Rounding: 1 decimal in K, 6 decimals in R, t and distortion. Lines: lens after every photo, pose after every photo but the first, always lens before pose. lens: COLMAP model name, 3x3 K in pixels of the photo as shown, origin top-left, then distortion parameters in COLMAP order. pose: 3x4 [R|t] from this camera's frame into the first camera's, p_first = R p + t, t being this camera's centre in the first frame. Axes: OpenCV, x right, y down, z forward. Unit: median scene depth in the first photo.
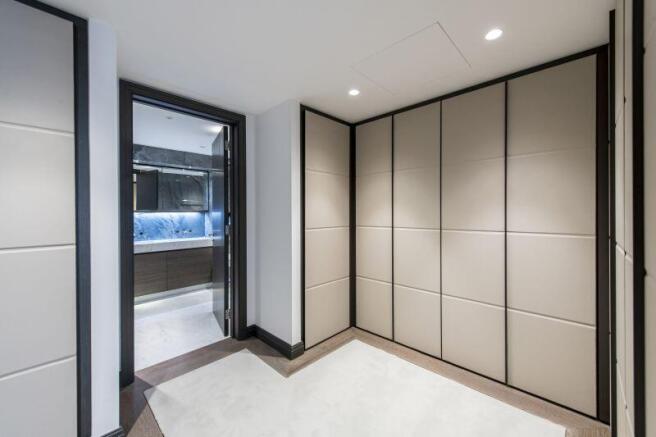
lens RADIAL K [[261.7, 0, 354.0], [0, 261.7, 211.7], [0, 0, 1]] dist [0.001027, 0.000059]
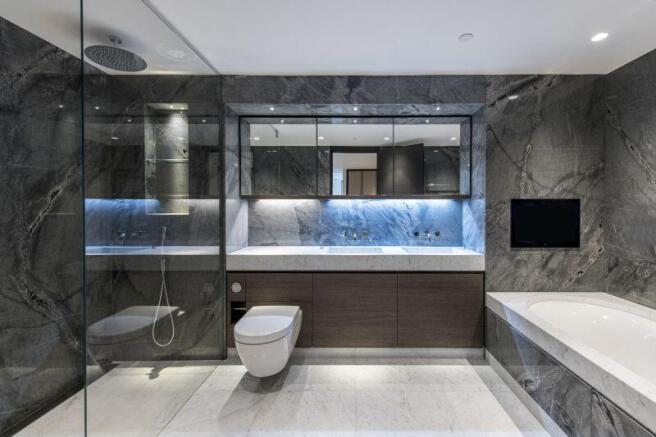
lens RADIAL K [[261.7, 0, 354.0], [0, 261.7, 211.7], [0, 0, 1]] dist [0.001027, 0.000059]
pose [[0.644609, 0.013241, -0.764398, -0.338736], [0.000003, 0.999850, 0.017322, 0.019708], [0.764513, -0.011169, 0.644512, 0.543379]]
